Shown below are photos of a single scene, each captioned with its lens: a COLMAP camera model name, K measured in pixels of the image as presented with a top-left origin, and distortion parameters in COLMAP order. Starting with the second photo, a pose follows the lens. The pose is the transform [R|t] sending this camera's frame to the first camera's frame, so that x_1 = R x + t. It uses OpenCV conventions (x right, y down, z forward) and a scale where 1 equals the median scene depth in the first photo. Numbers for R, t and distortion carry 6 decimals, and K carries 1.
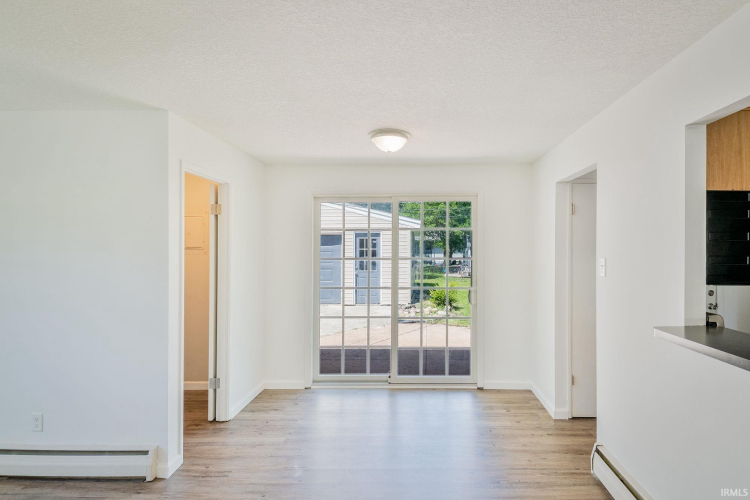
lens RADIAL K [[376.0, 0, 410.1], [0, 376.0, 243.9], [0, 0, 1]] dist [0.057341, -0.032253]
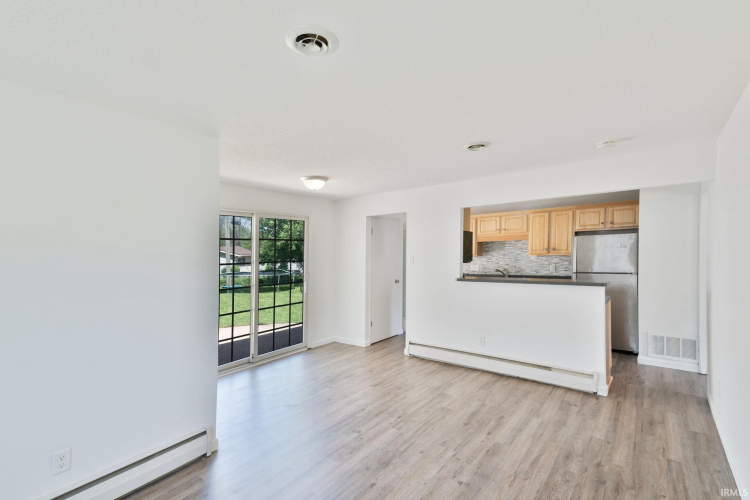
lens RADIAL K [[361.1, 0, 371.2], [0, 361.1, 257.3], [0, 0, 1]] dist [0.104346, -0.000155]
pose [[0.591677, -0.016054, 0.806015, -0.946321], [0.010358, 0.999871, 0.012312, 0.010738], [-0.806108, 0.001064, 0.591767, -0.043249]]
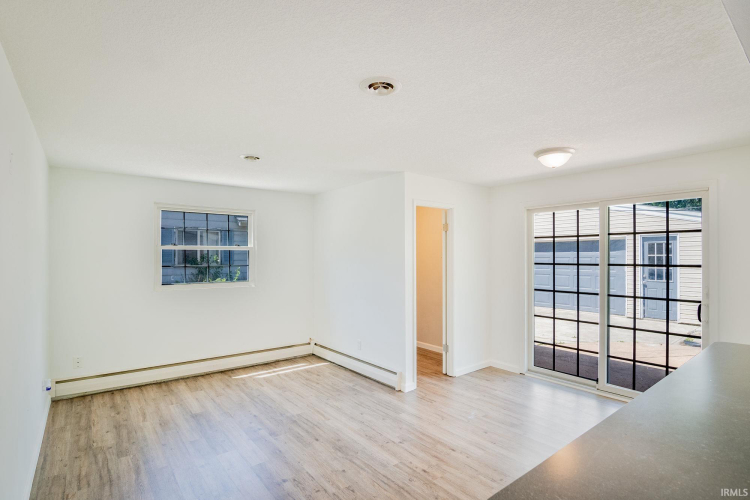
lens RADIAL K [[363.5, 0, 375.0], [0, 363.5, 250.0], [0, 0, 1]] dist [0.004382, -0.000384]
pose [[0.638516, -0.009637, -0.769548, 0.372106], [0.009494, 0.999944, -0.004645, -0.001227], [0.769550, -0.004340, 0.638572, -0.075293]]
